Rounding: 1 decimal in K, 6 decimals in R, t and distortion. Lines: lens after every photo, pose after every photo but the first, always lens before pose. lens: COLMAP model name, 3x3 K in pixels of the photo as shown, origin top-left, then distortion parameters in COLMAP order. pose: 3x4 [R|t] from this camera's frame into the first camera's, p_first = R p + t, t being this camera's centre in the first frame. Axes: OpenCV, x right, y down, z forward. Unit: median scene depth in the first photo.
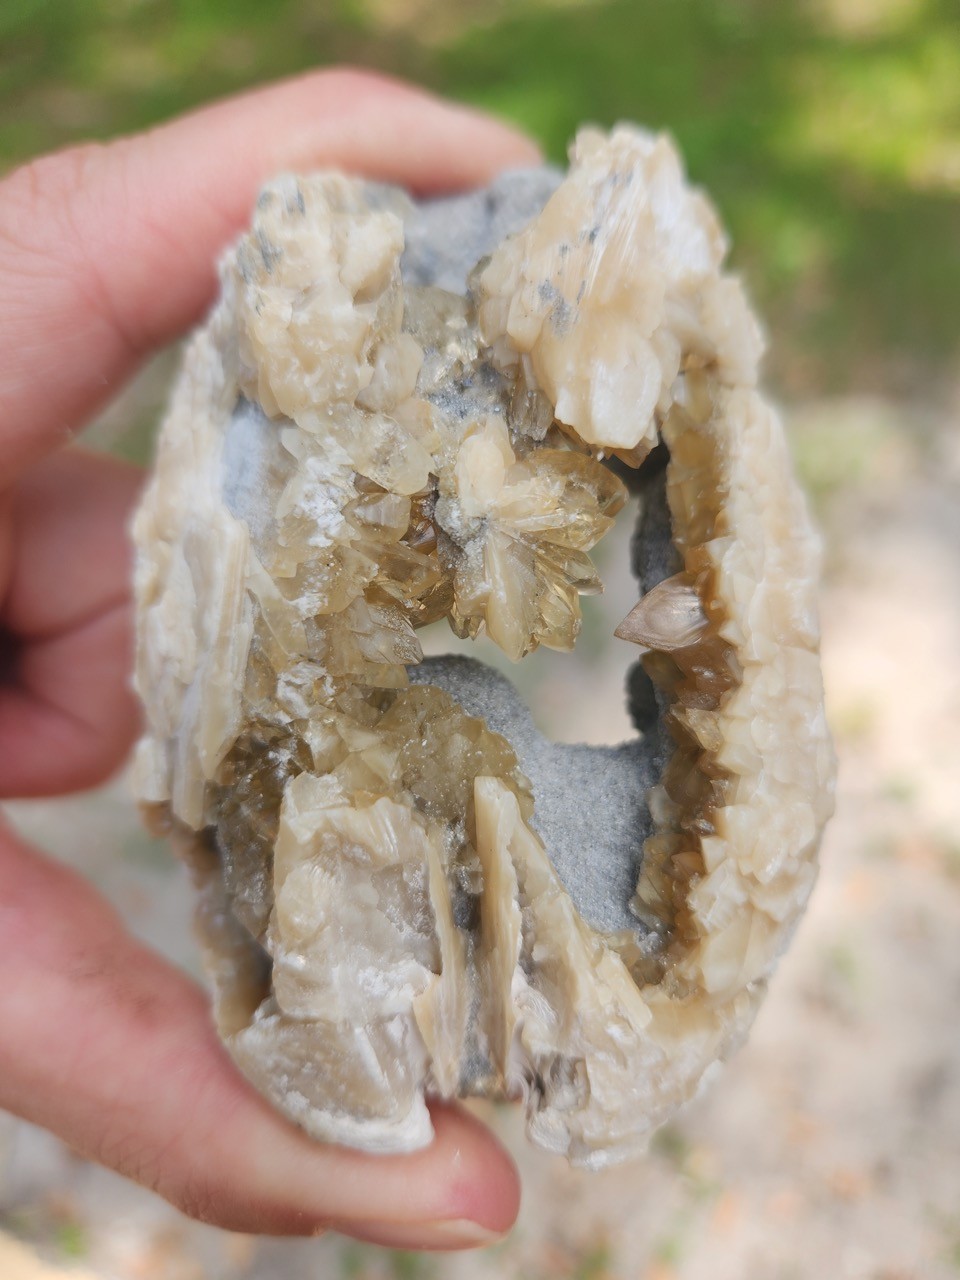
lens RADIAL K [[993.5, 0, 485.8], [0, 993.5, 639.6], [0, 0, 1]] dist [-0.050731, -0.005718]
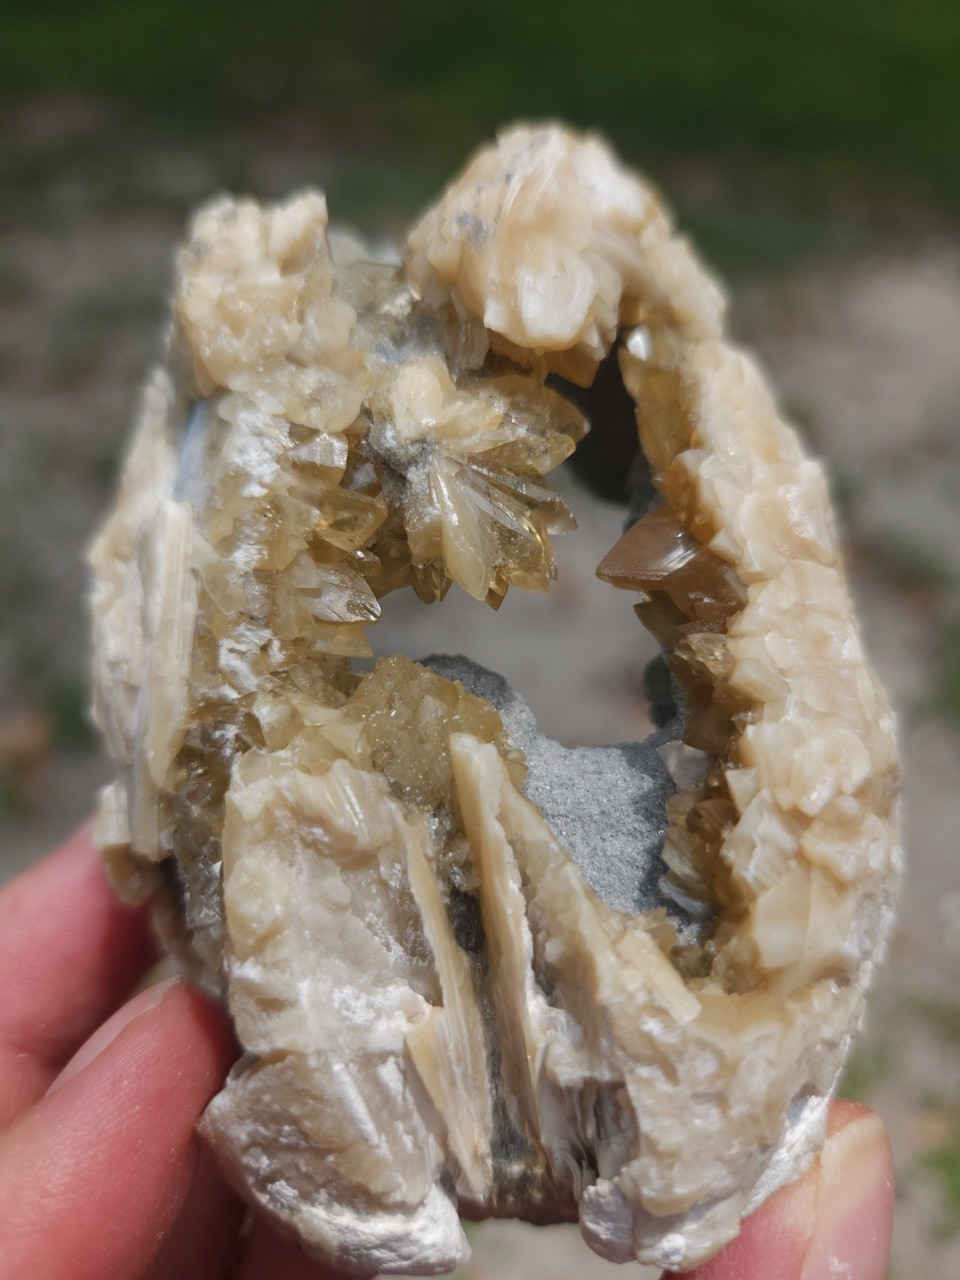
lens RADIAL K [[1008.6, 0, 486.6], [0, 1008.6, 637.3], [0, 0, 1]] dist [-0.074800, -0.011527]
pose [[0.988516, -0.128977, -0.078750, 0.100932], [0.102611, 0.955437, -0.276786, 0.302694], [0.110939, 0.265526, 0.957699, 0.146922]]
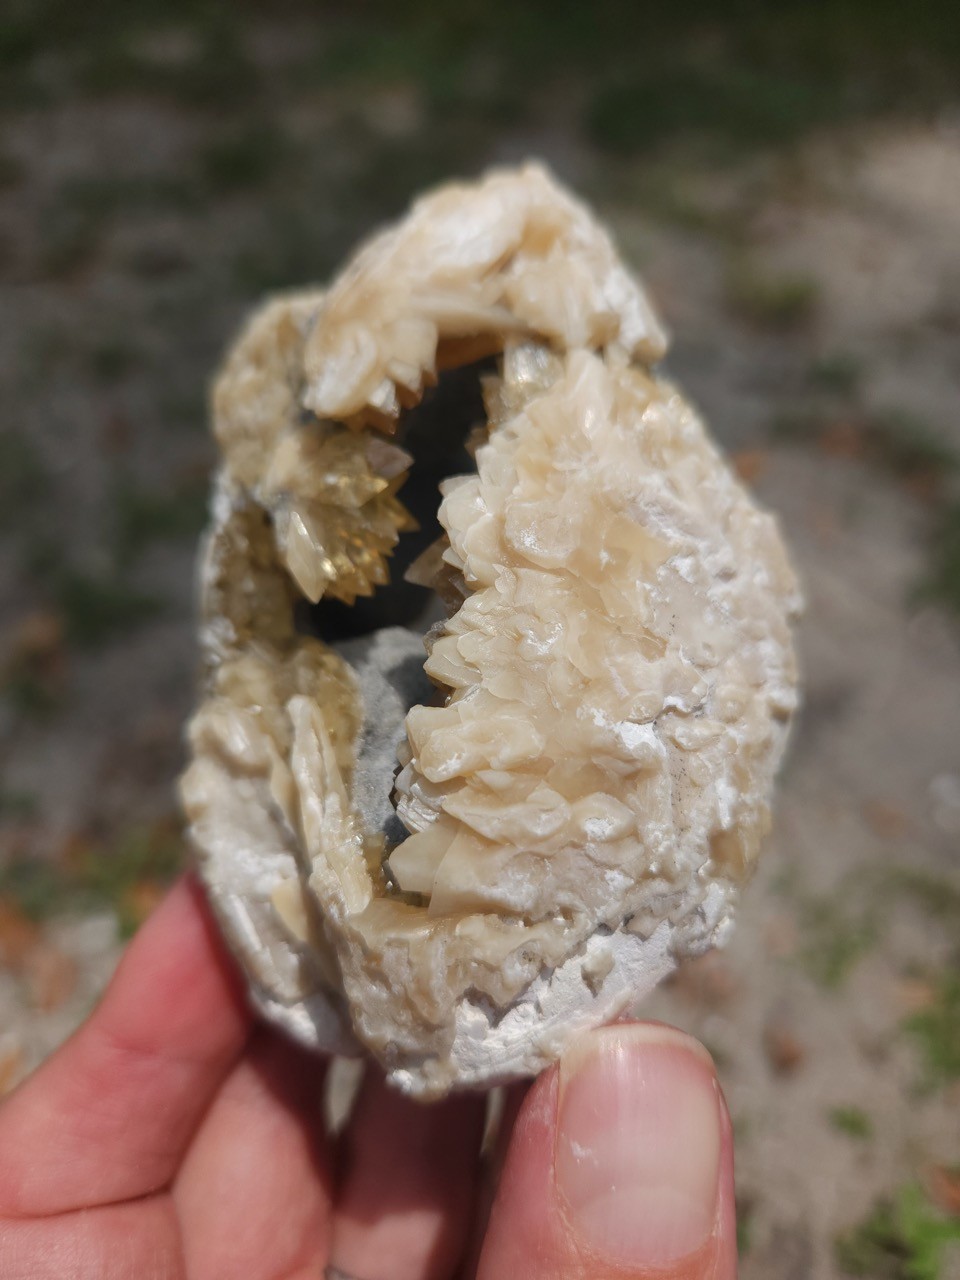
lens RADIAL K [[939.6, 0, 483.8], [0, 939.6, 642.0], [0, 0, 1]] dist [-0.005251, -0.050811]
pose [[0.714043, -0.083605, -0.695092, 1.002363], [-0.055959, 0.982852, -0.175701, 0.269348], [0.697862, 0.164355, 0.697120, 0.320675]]
